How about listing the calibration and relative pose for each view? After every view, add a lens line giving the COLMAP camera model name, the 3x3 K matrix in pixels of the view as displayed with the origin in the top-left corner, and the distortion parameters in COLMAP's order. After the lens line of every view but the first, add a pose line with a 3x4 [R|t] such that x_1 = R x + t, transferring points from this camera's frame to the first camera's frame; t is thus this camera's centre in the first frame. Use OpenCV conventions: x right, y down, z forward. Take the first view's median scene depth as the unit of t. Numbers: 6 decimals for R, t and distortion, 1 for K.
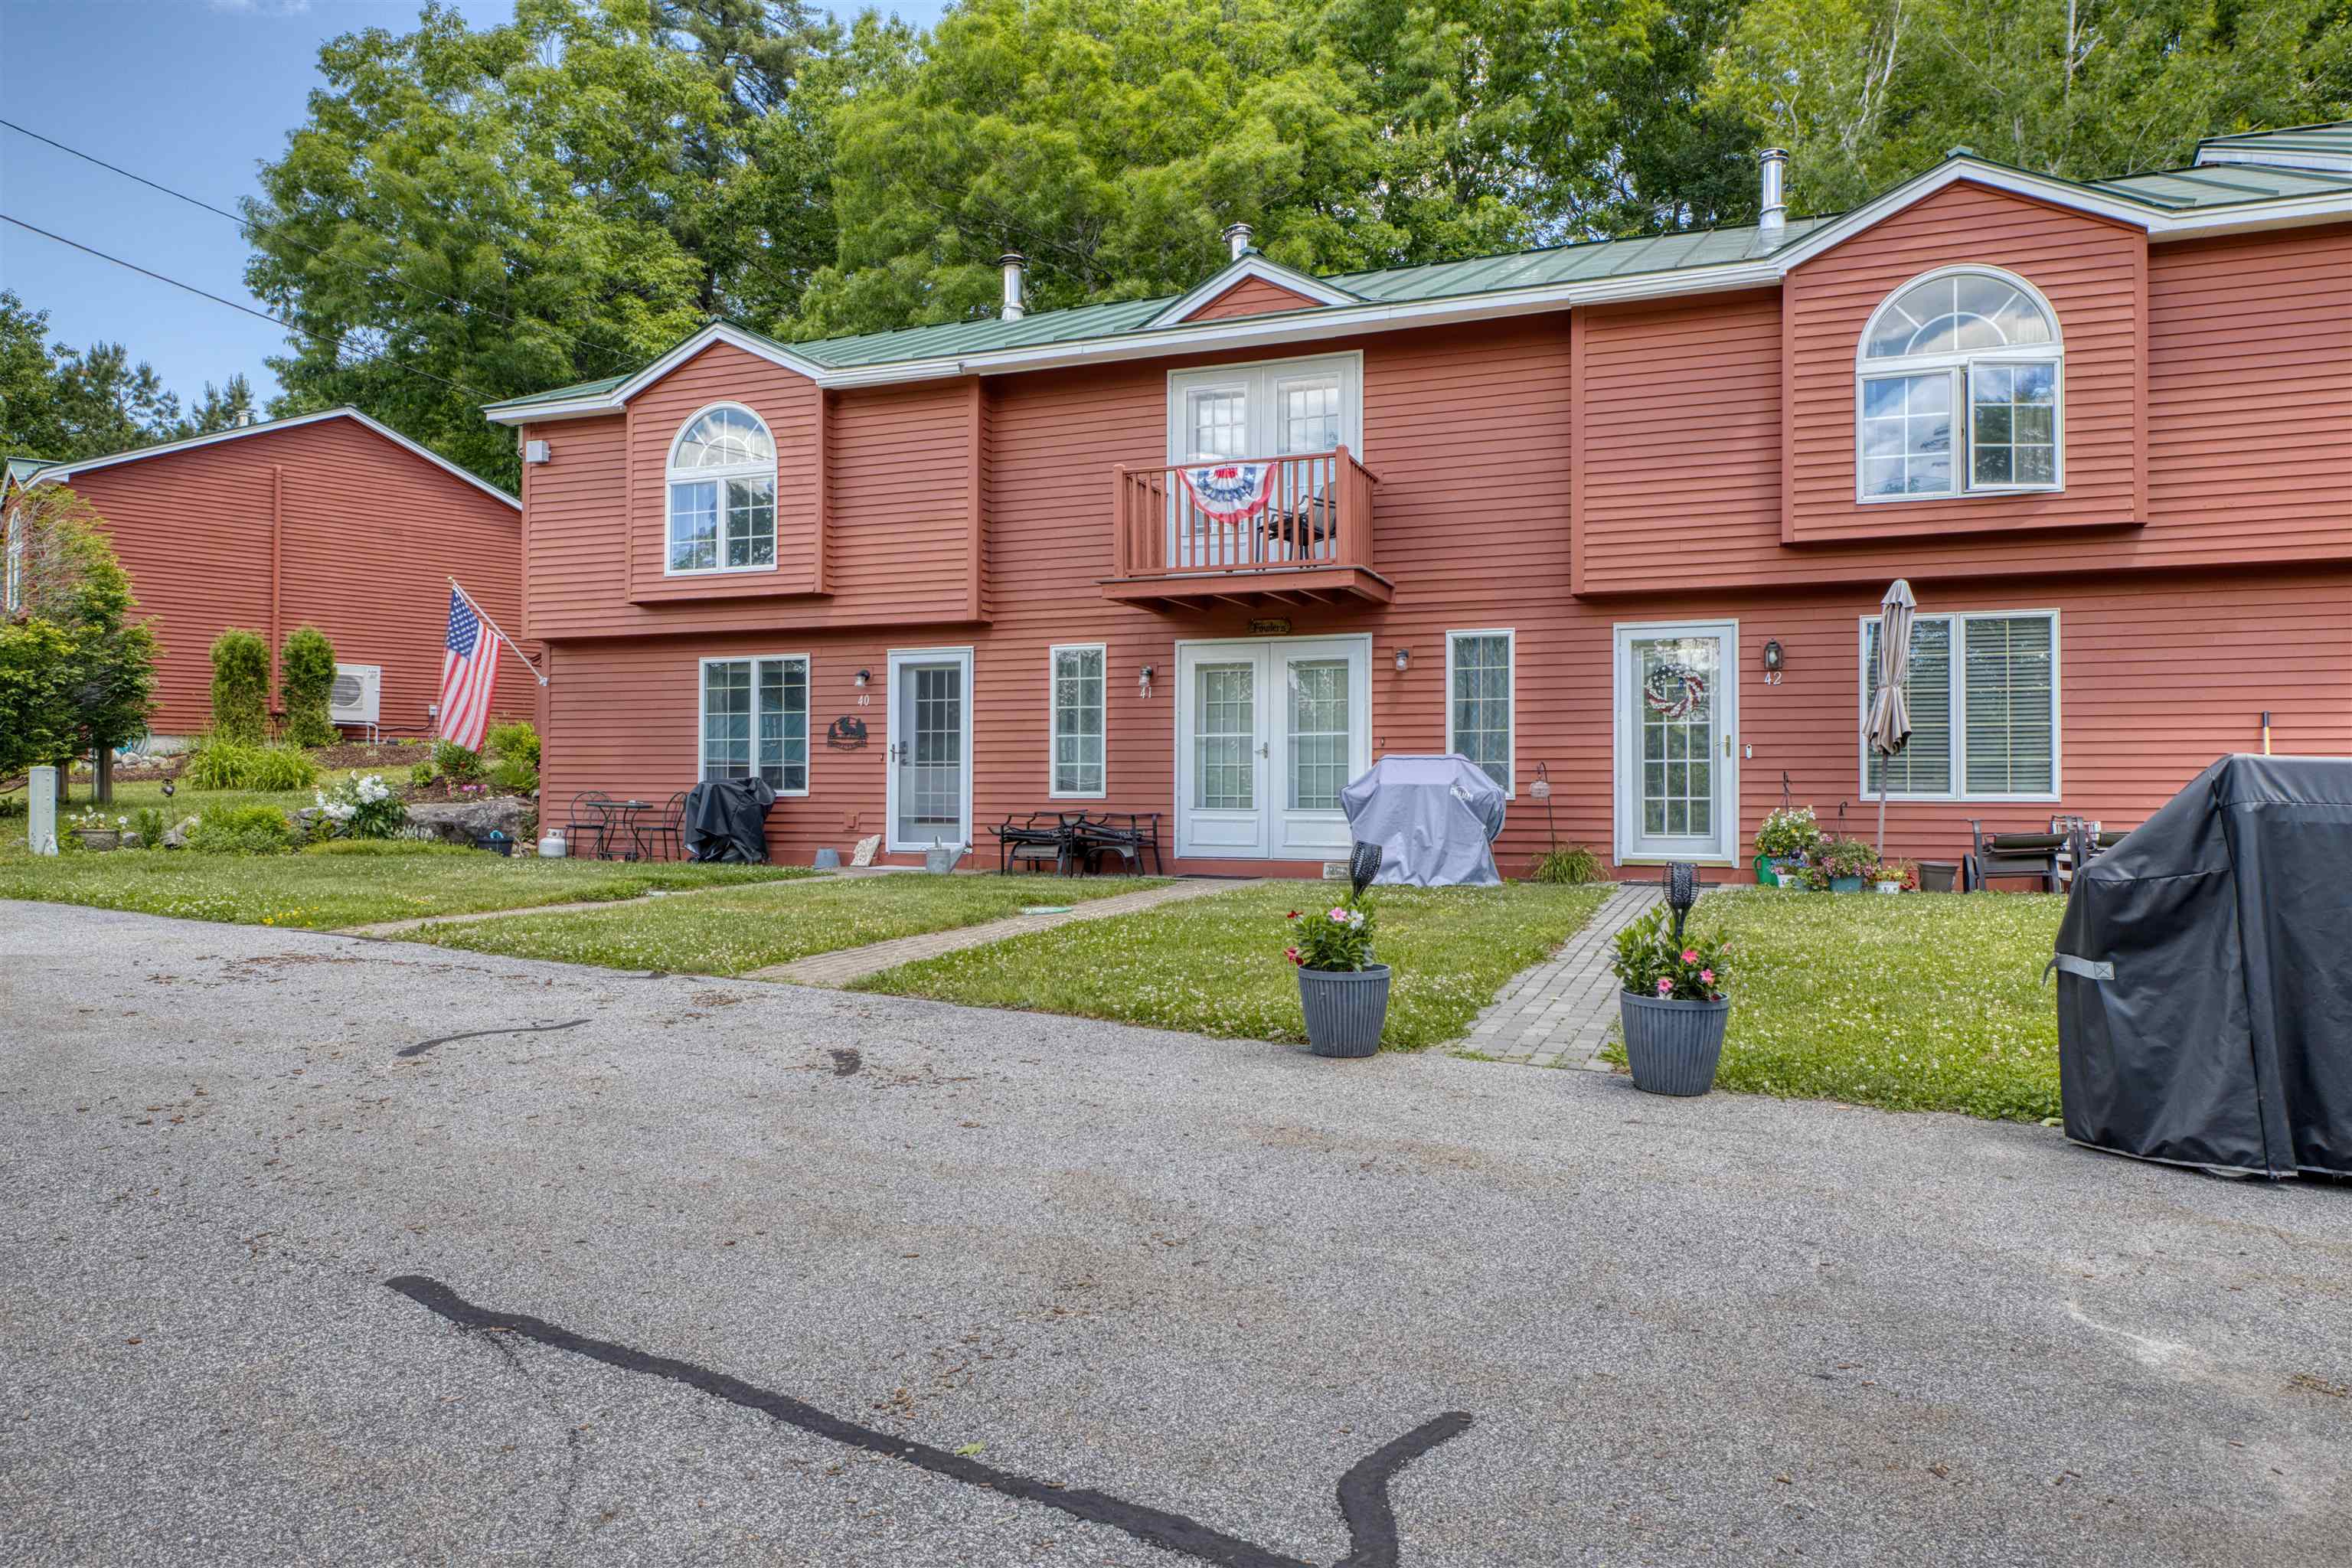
lens RADIAL K [[1455.4, 0, 1179.2], [0, 1455.4, 766.0], [0, 0, 1]] dist [0.001765, -0.000400]
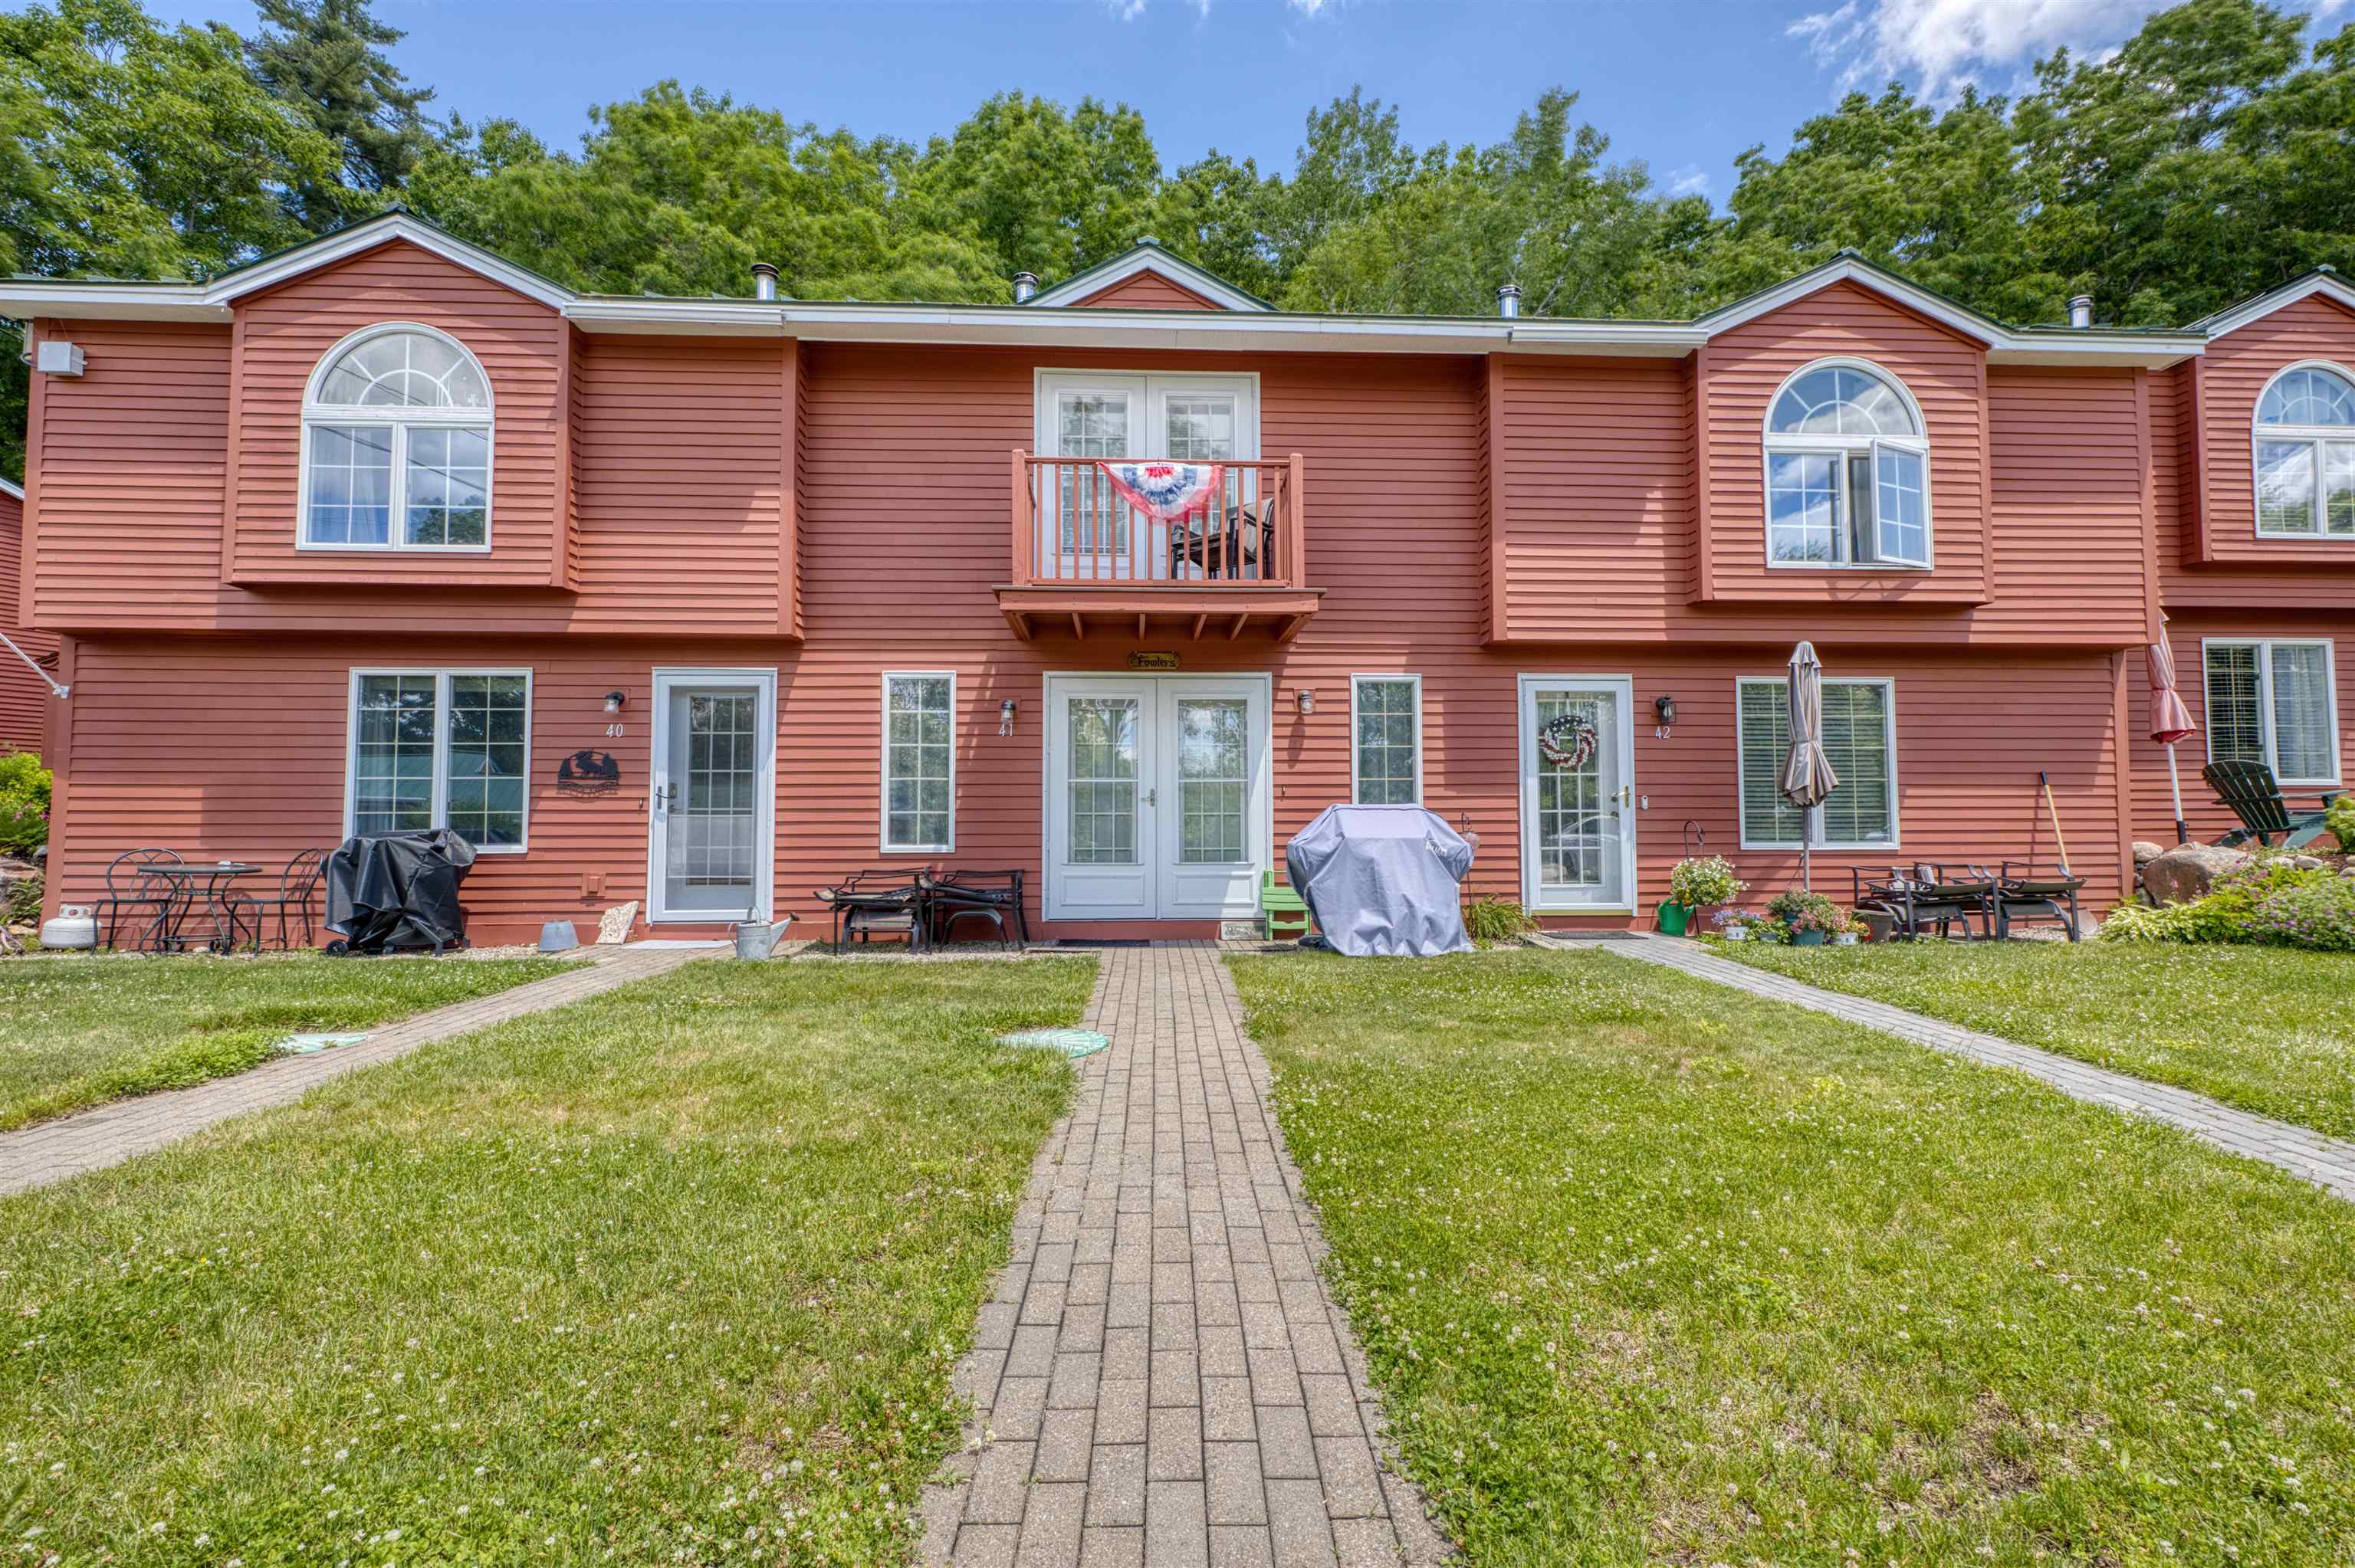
lens RADIAL K [[1189.7, 0, 1374.4], [0, 1189.7, 770.4], [0, 0, 1]] dist [0.001189, 0.001833]
pose [[0.914335, 0.015539, 0.404661, -0.106854], [-0.003117, 0.999504, -0.031338, -0.004834], [-0.404947, 0.027392, 0.913930, 0.257744]]
